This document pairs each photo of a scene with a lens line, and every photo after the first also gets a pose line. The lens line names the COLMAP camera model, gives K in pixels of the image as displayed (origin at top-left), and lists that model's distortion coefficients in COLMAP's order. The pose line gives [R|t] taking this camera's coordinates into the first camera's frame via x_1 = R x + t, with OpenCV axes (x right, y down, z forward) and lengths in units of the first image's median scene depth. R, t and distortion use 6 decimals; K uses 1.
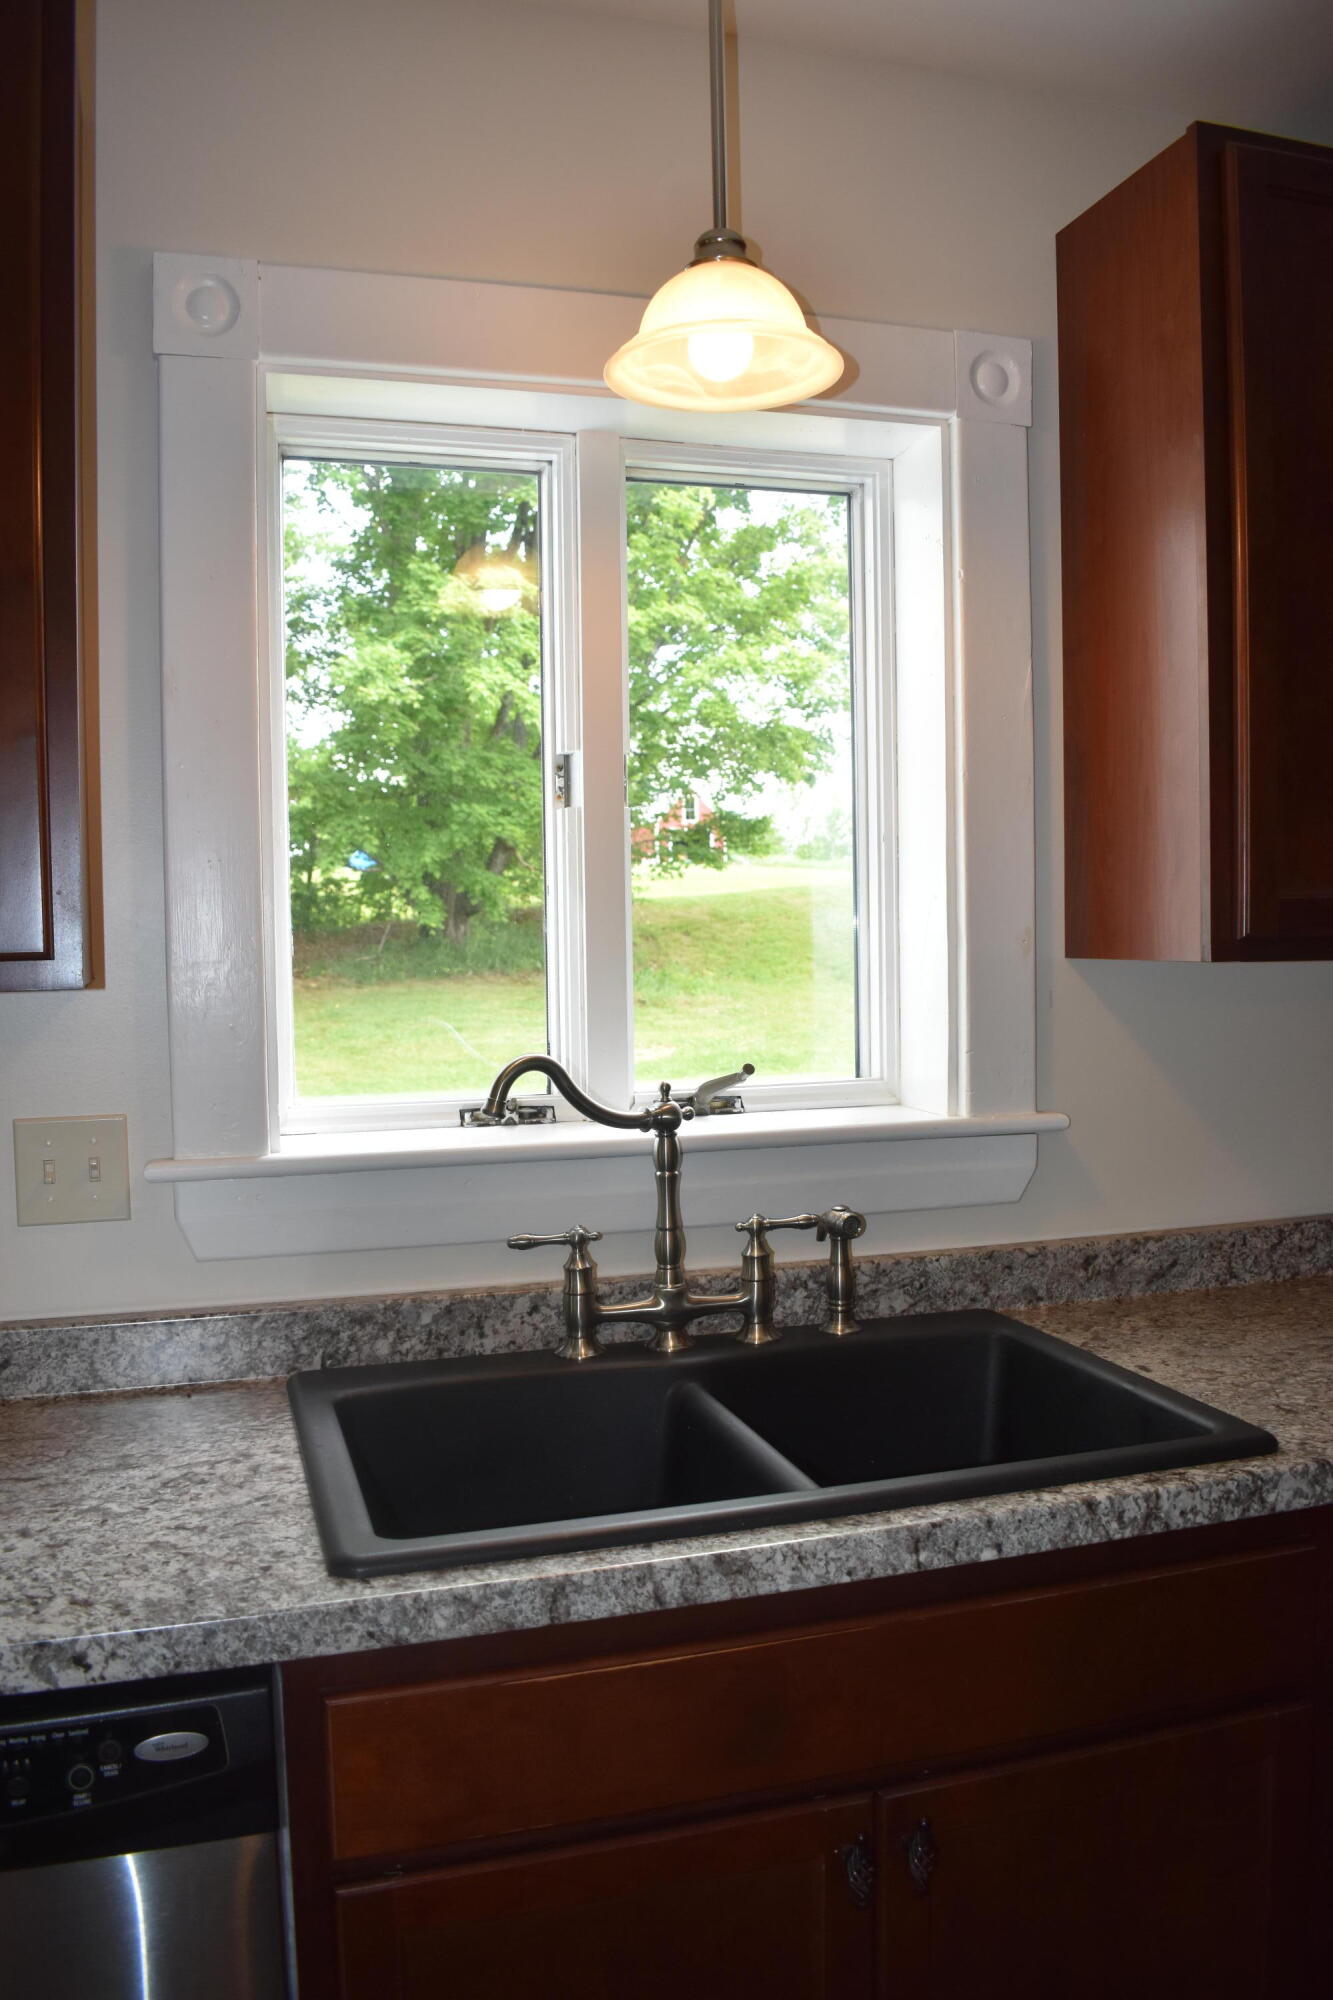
lens RADIAL K [[1564.0, 0, 666.5], [0, 1564.0, 1000.0], [0, 0, 1]] dist [-0.092396, 0.008156]
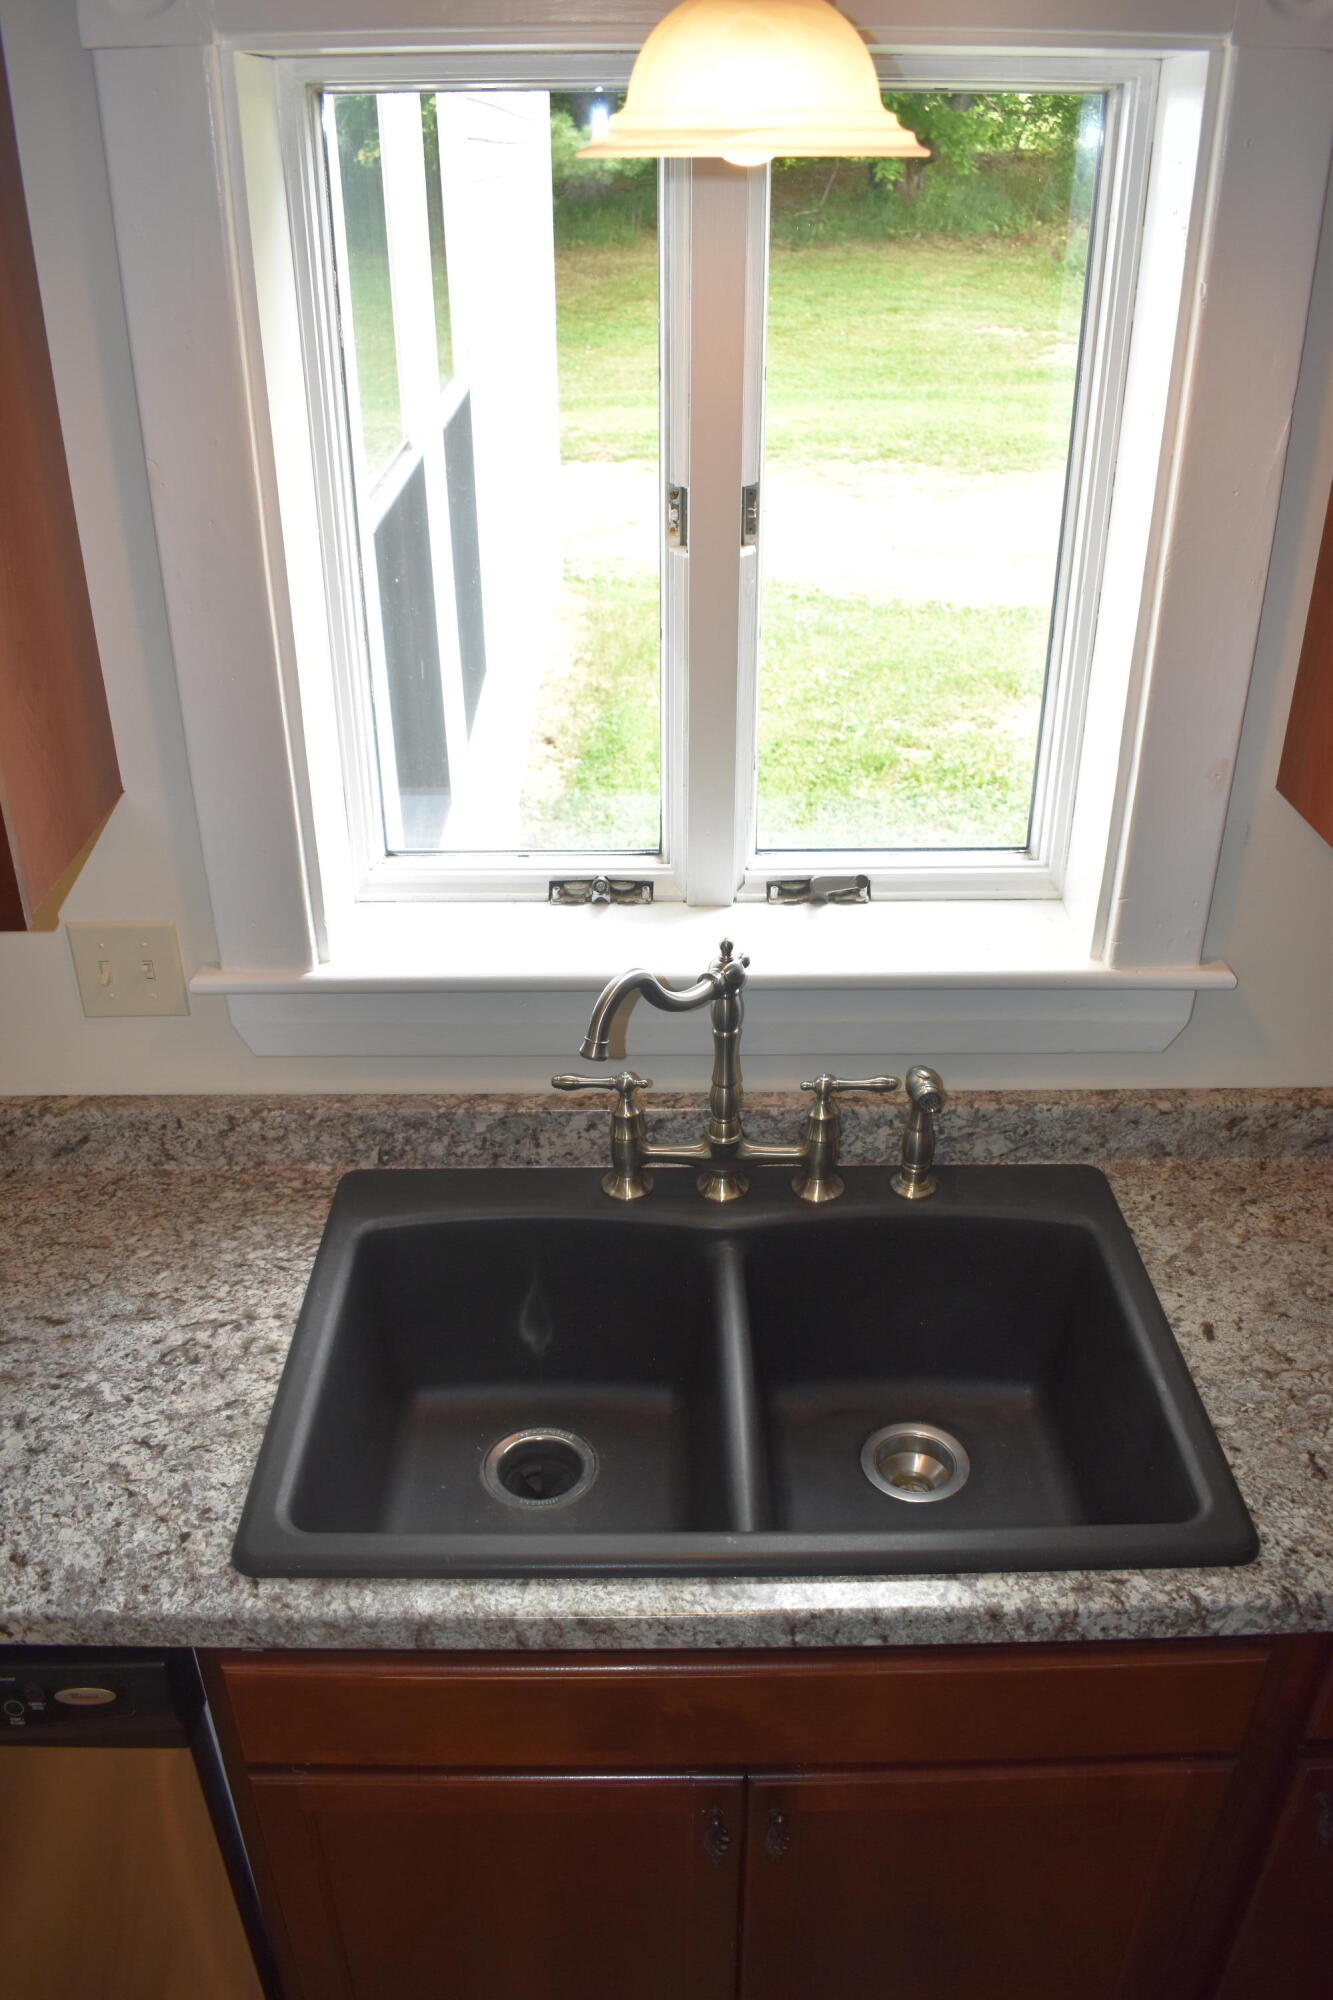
lens RADIAL K [[1564.0, 0, 666.5], [0, 1564.0, 1000.0], [0, 0, 1]] dist [-0.092396, 0.008156]
pose [[0.959568, 0.149245, -0.238653, 0.191767], [-0.025851, 0.891002, 0.453262, -0.334010], [0.280287, -0.428767, 0.858835, 0.222248]]
